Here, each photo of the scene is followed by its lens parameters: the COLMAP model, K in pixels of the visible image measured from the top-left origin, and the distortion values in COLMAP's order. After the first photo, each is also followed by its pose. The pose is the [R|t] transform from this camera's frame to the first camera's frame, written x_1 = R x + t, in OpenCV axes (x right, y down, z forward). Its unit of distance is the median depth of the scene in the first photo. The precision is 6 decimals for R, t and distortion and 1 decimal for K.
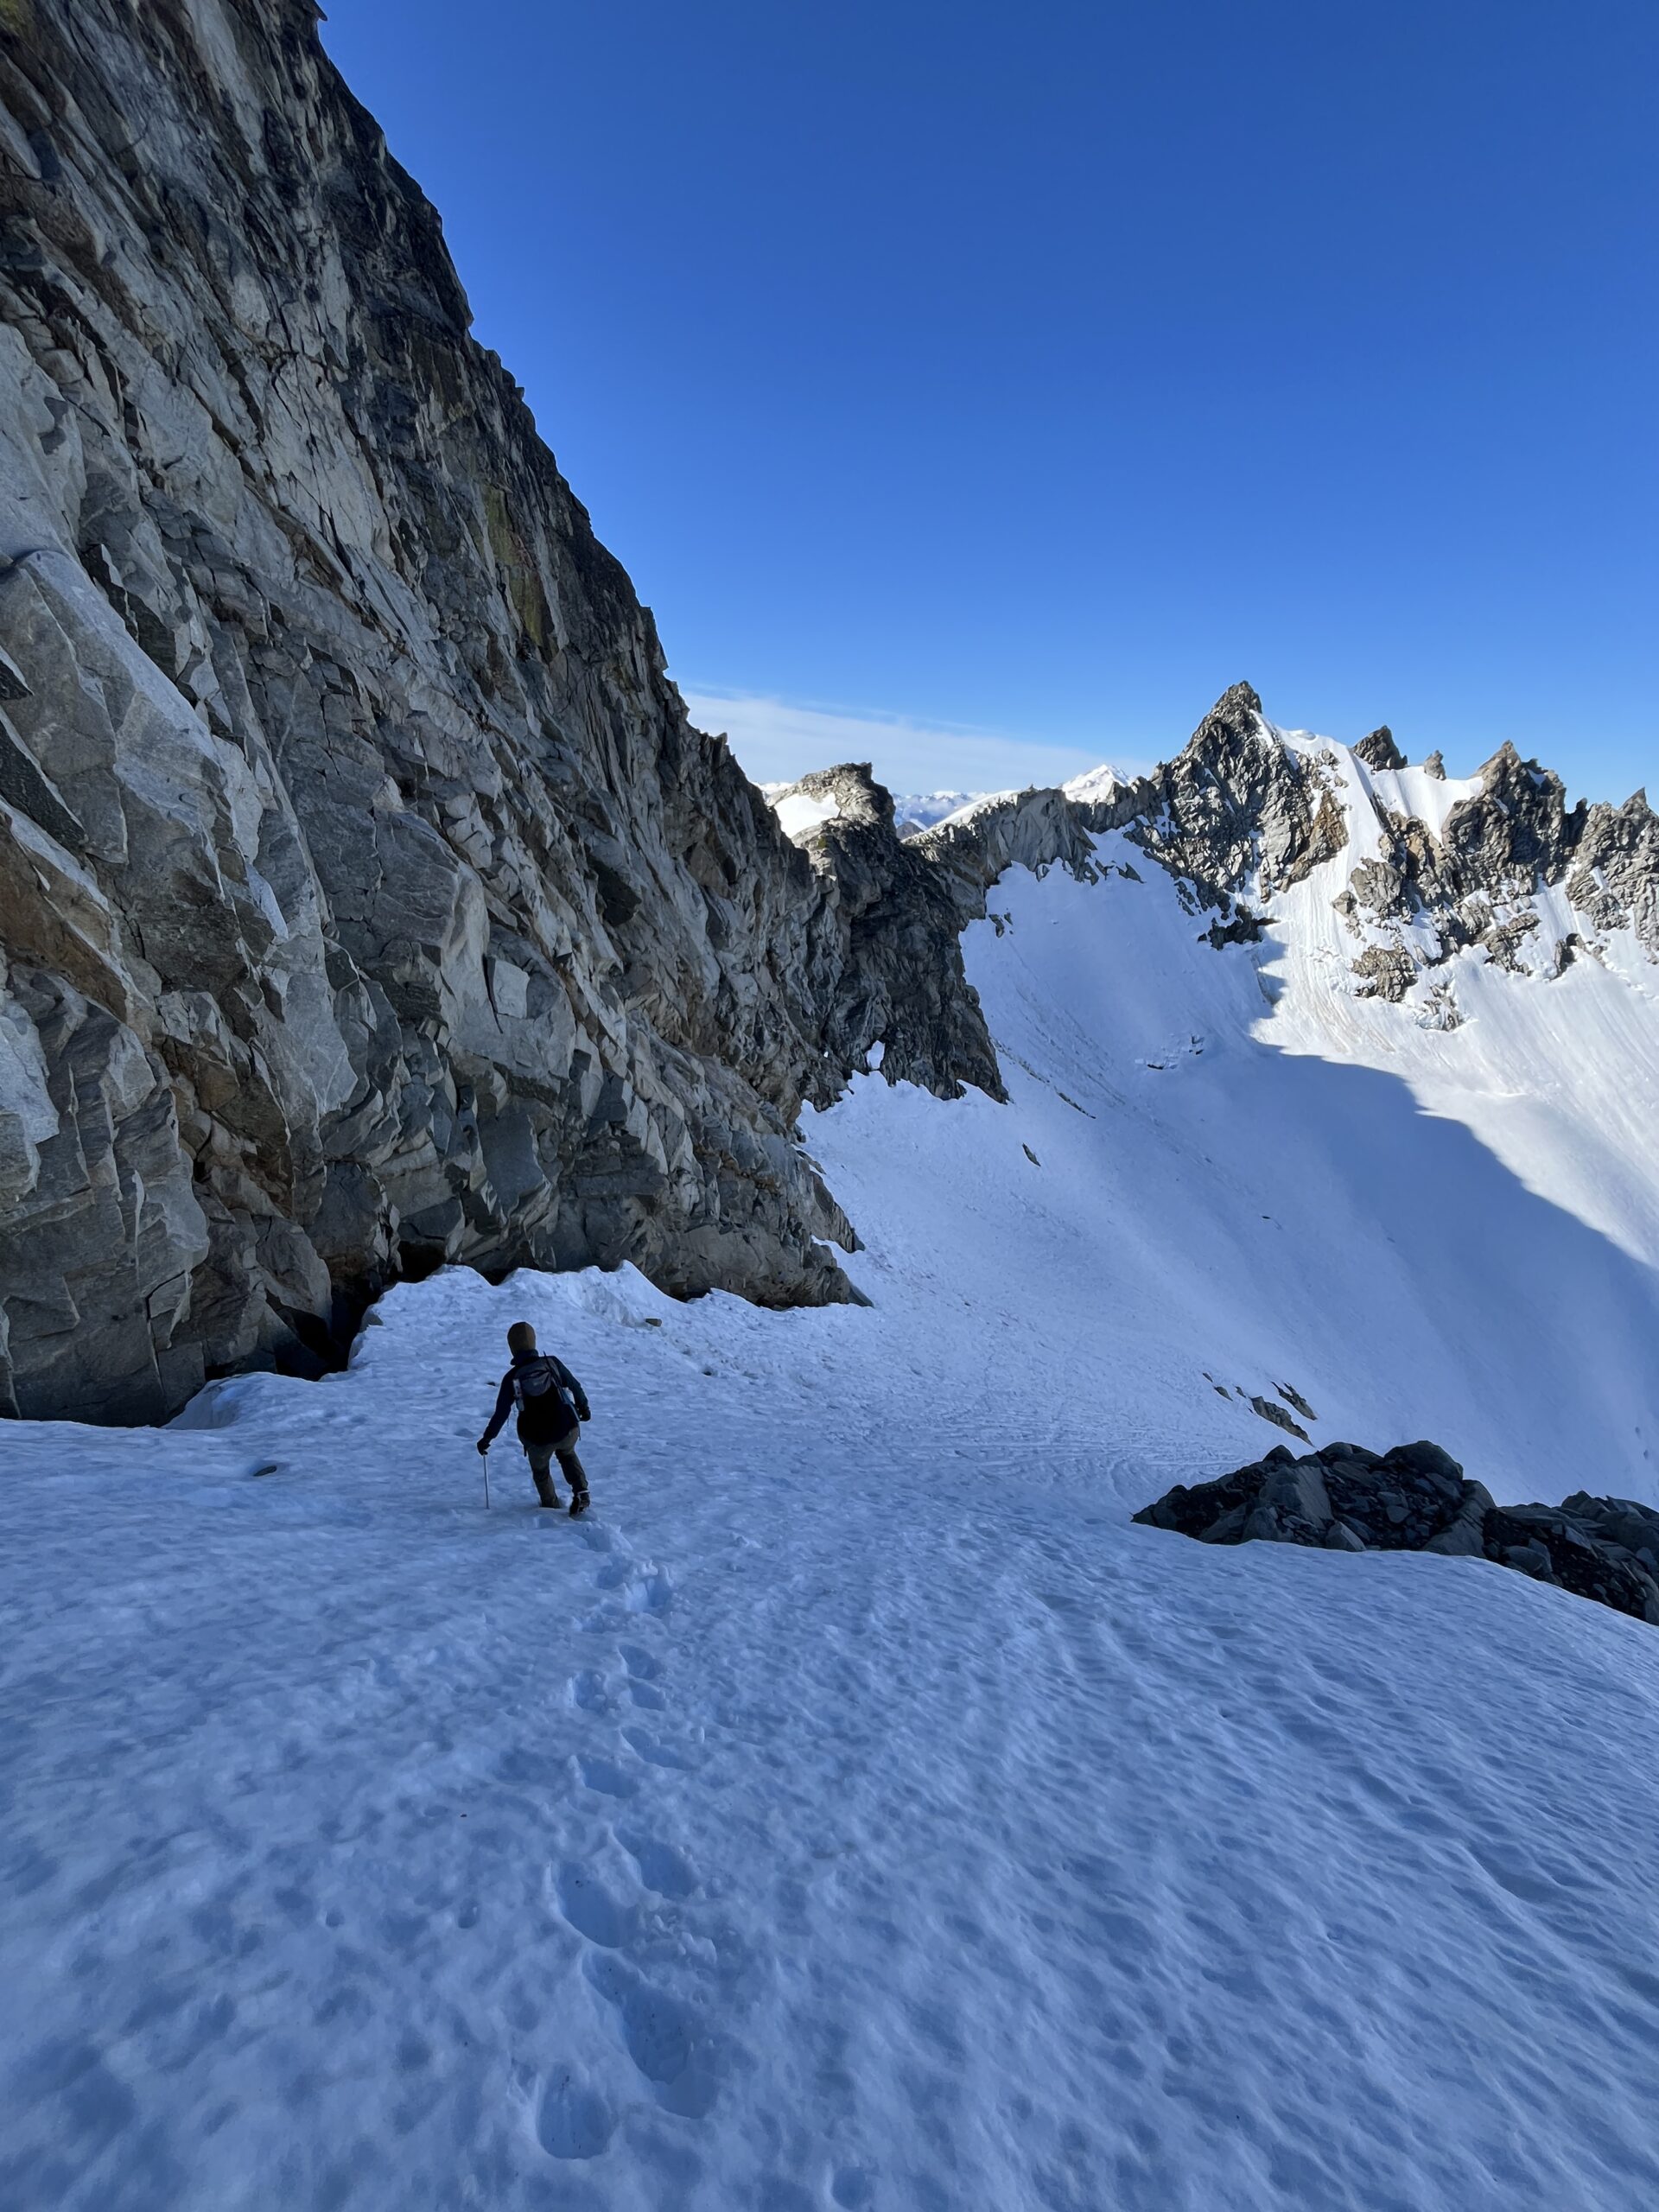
lens RADIAL K [[905.4, 0, 820.9], [0, 905.4, 1094.2], [0, 0, 1]] dist [-0.002371, -0.000676]
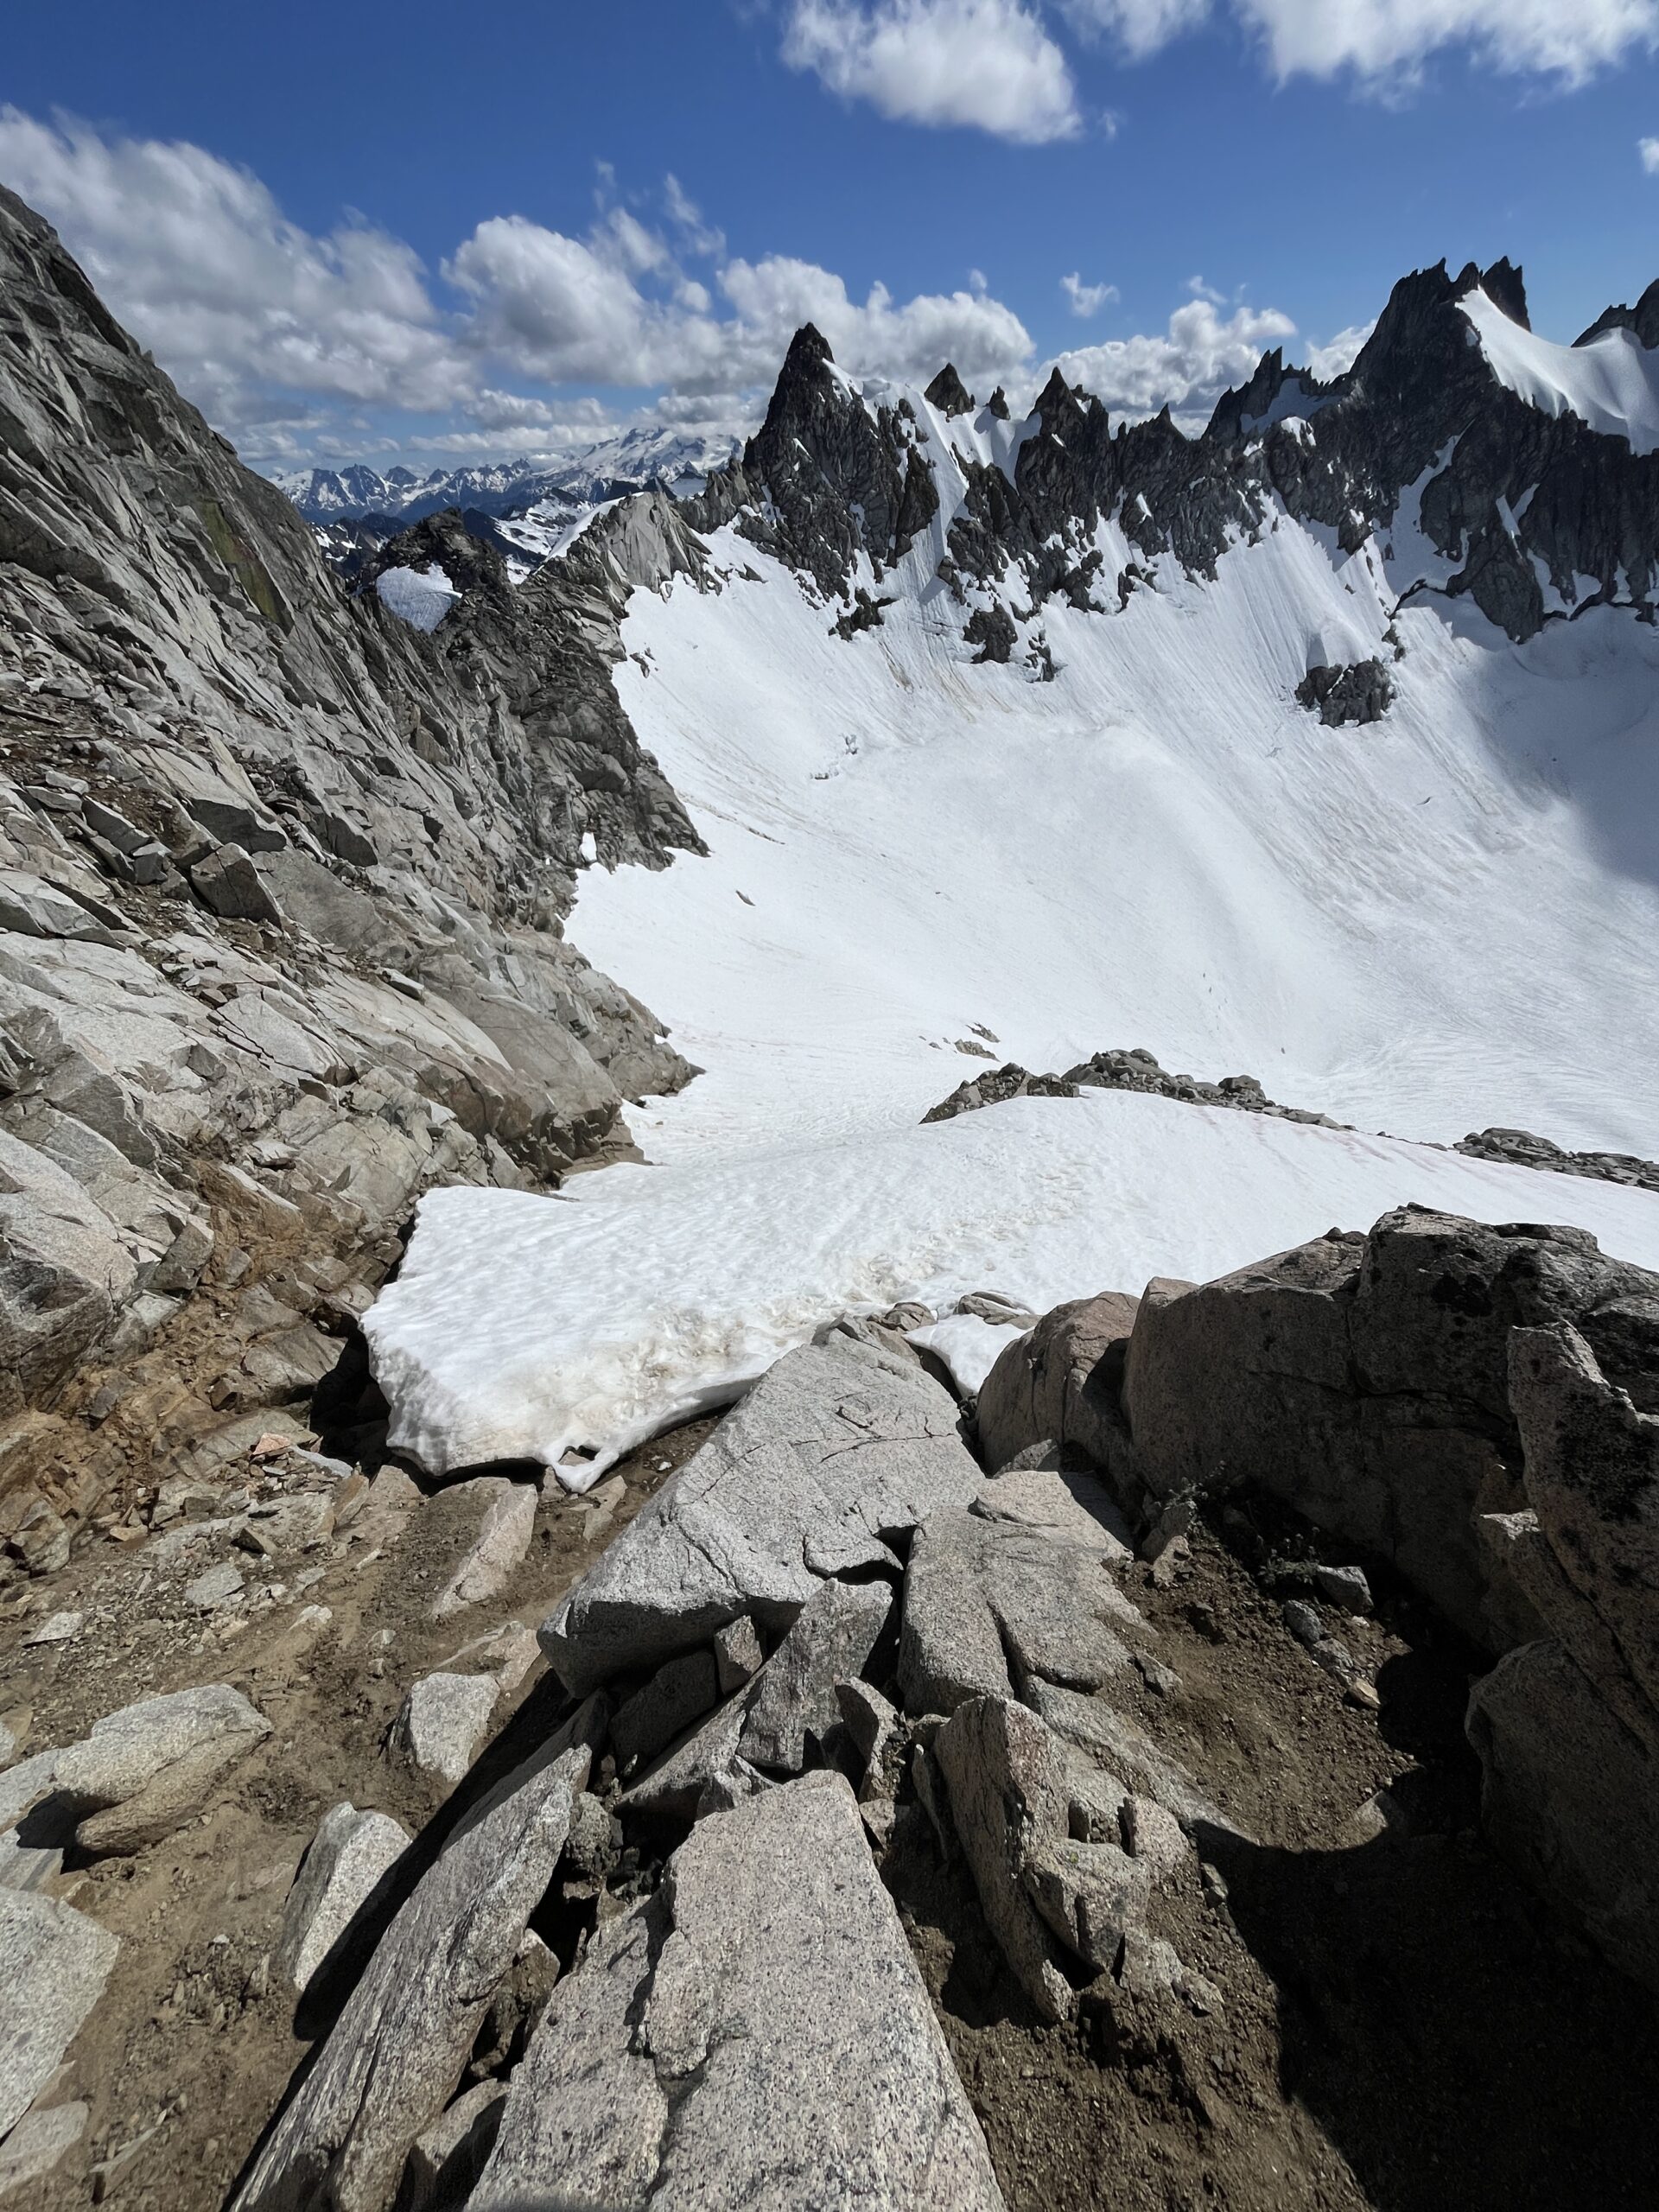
lens RADIAL K [[905.4, 0, 836.1], [0, 905.4, 1102.1], [0, 0, 1]] dist [-0.002371, -0.000676]
pose [[0.906428, -0.323352, 0.271720, -0.044566], [0.227029, 0.915505, 0.332127, -0.040559], [-0.356155, -0.239361, 0.903250, -0.099979]]
